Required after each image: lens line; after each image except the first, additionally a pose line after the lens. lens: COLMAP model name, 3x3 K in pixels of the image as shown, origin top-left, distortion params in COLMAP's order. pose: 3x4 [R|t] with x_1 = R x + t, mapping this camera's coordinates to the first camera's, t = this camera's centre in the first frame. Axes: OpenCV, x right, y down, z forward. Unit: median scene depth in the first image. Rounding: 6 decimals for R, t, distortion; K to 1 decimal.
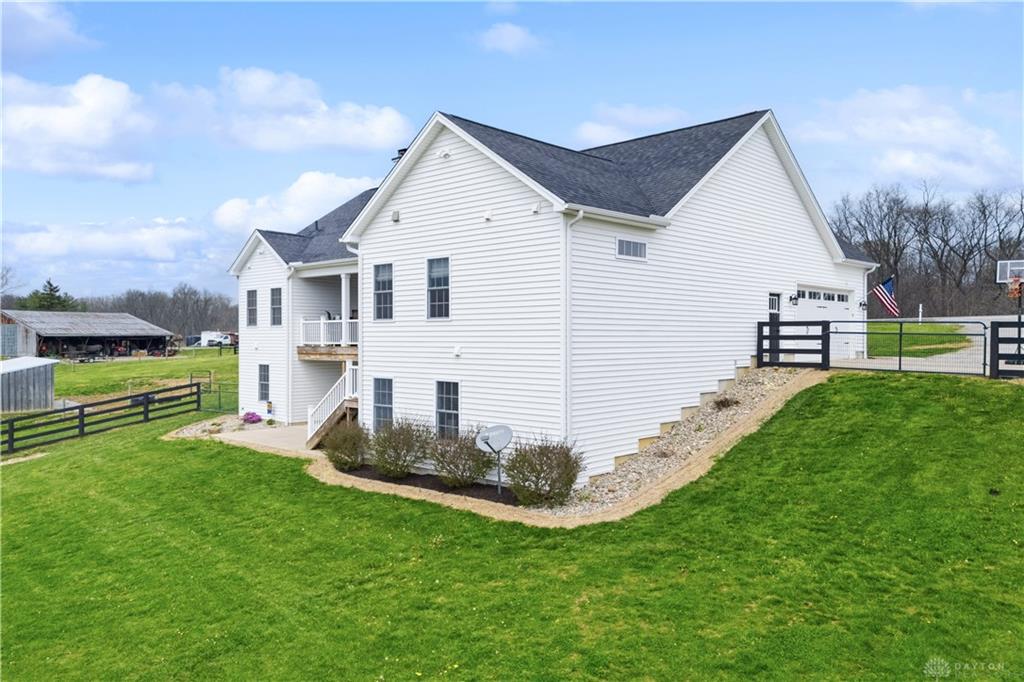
lens RADIAL K [[759.3, 0, 519.2], [0, 759.3, 341.3], [0, 0, 1]] dist [0.080317, -0.098960]
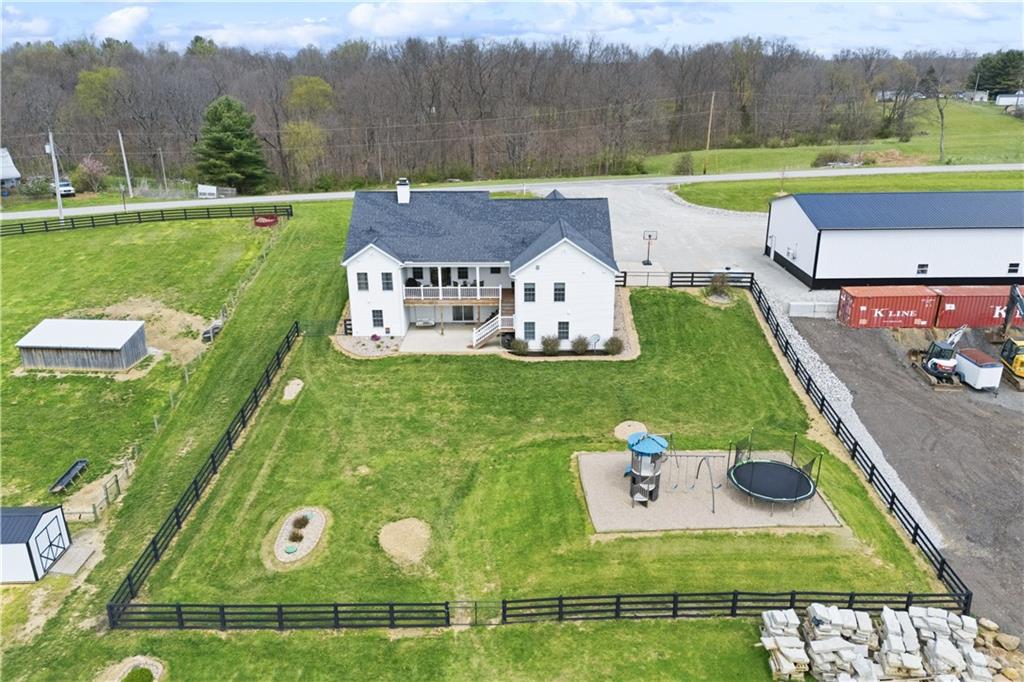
lens RADIAL K [[759.3, 0, 519.2], [0, 759.3, 341.3], [0, 0, 1]] dist [0.080317, -0.098960]
pose [[0.740488, -0.228664, 0.631973, -2.043308], [0.011106, 0.944374, 0.328686, -0.825527], [-0.671977, -0.236370, 0.701837, -0.986530]]
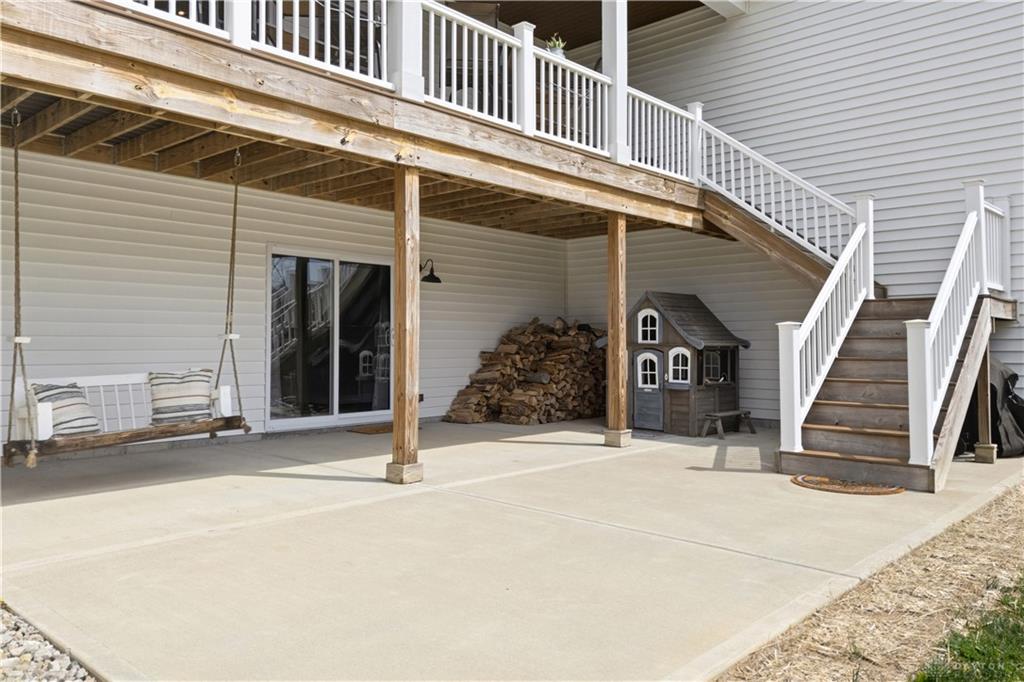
lens RADIAL K [[759.3, 0, 519.2], [0, 759.3, 341.3], [0, 0, 1]] dist [0.080317, -0.098960]
pose [[-0.014179, 0.015266, 0.999783, -0.634516], [0.011014, 0.999825, -0.015111, 0.112095], [-0.999839, 0.010797, -0.014344, 1.350628]]
